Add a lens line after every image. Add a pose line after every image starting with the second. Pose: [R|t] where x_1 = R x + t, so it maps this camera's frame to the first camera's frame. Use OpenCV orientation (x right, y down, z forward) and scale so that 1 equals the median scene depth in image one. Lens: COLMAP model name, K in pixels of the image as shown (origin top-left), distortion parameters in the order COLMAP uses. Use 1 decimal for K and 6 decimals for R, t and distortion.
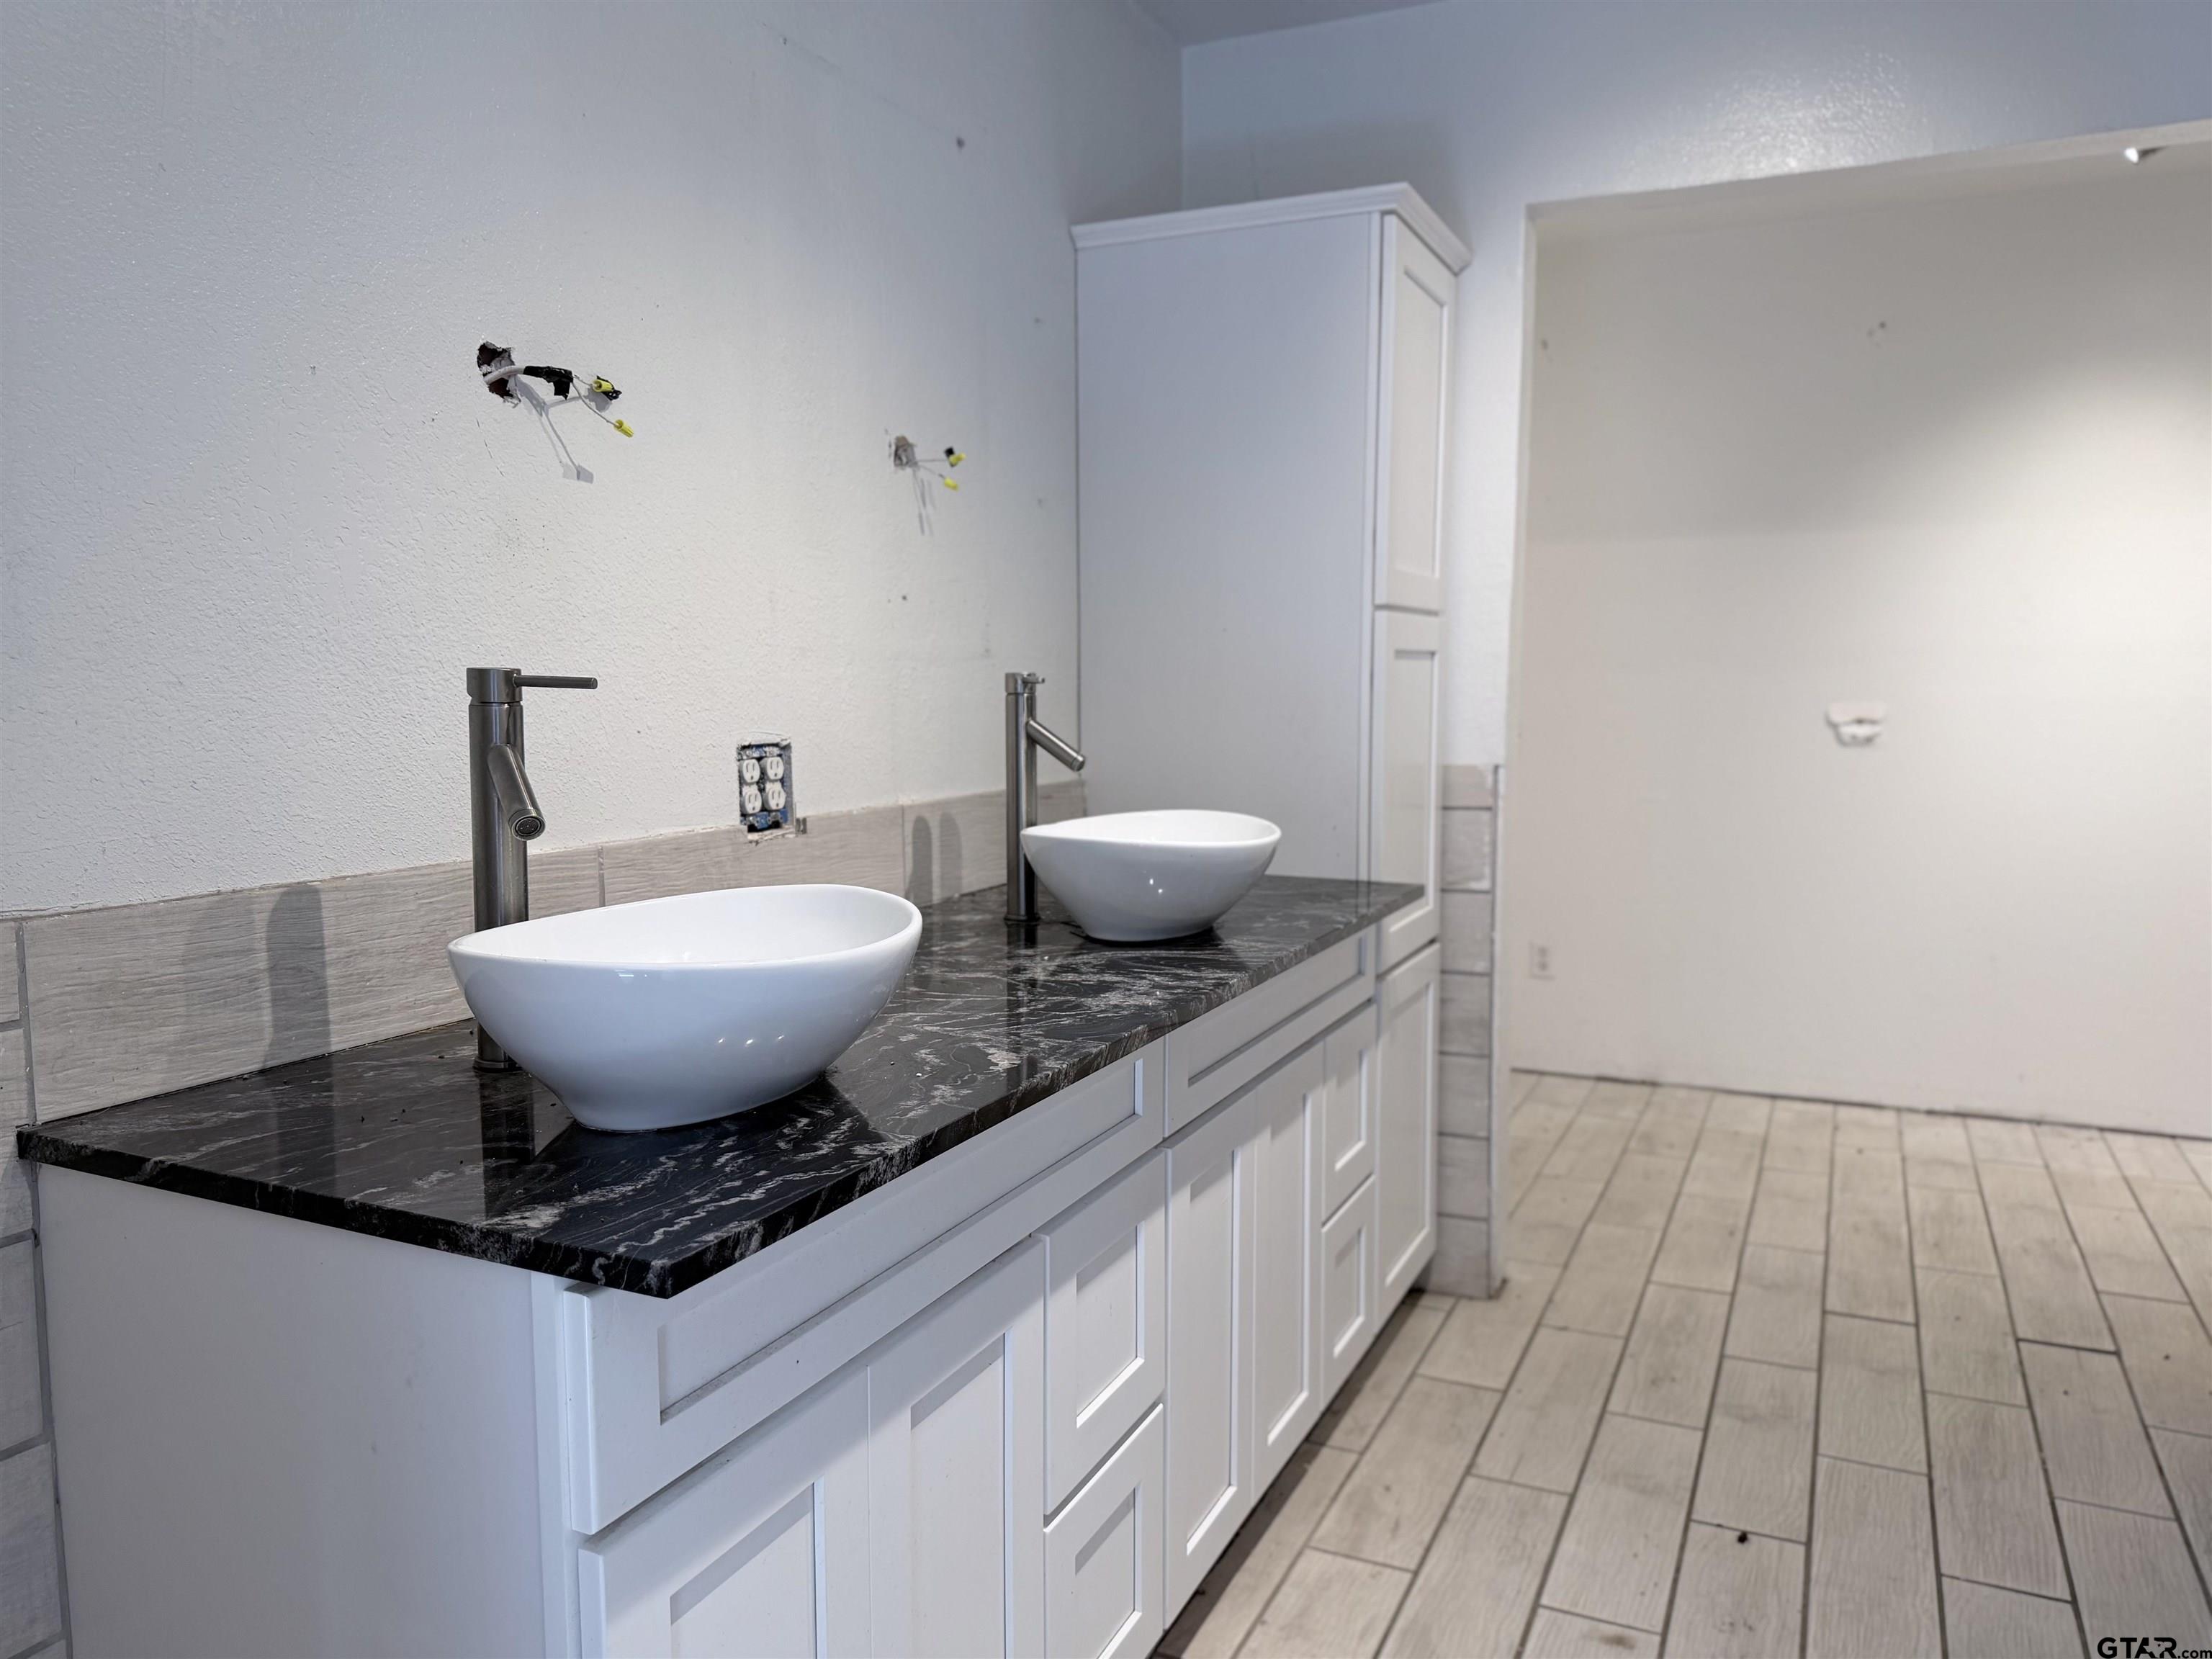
lens RADIAL K [[1600.8, 0, 1108.2], [0, 1600.8, 801.6], [0, 0, 1]] dist [0.068264, -0.084606]
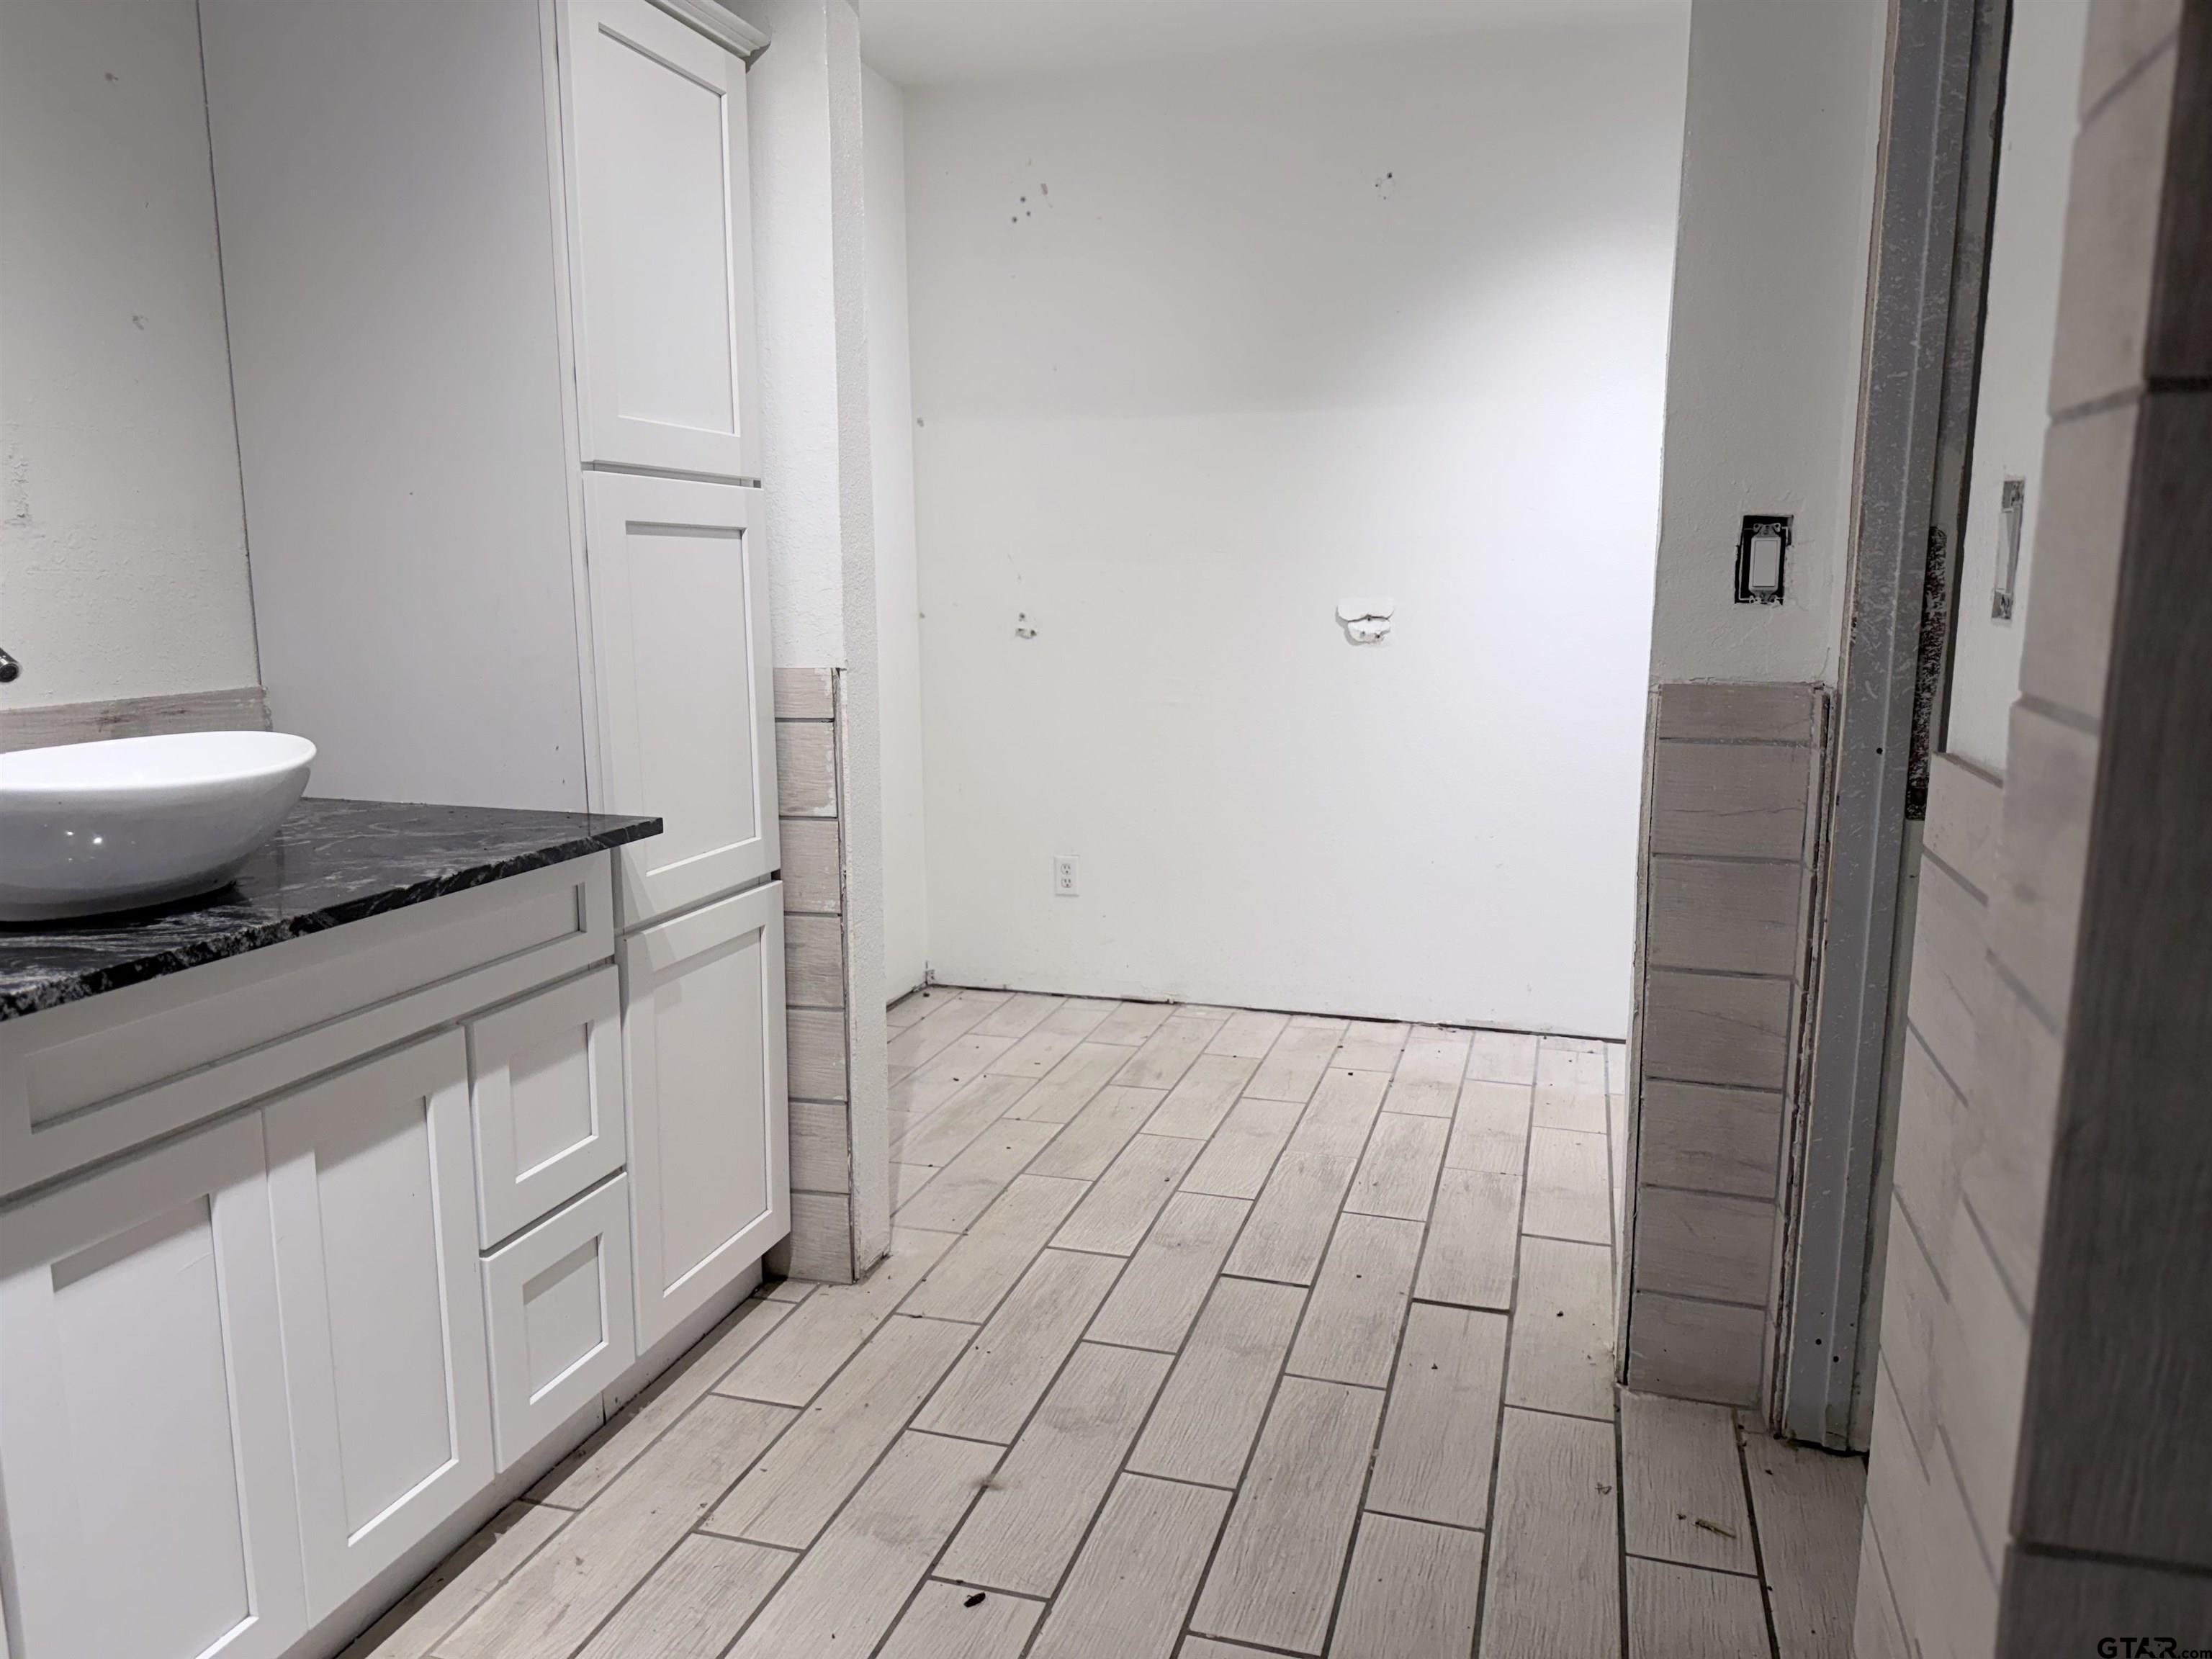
lens RADIAL K [[1538.9, 0, 1106.0], [0, 1538.9, 829.5], [0, 0, 1]] dist [0.114169, -0.210419]
pose [[0.991774, -0.019903, 0.126447, 0.272854], [0.009400, 0.996495, 0.083120, -0.004502], [-0.127658, -0.081248, 0.988485, 0.173798]]
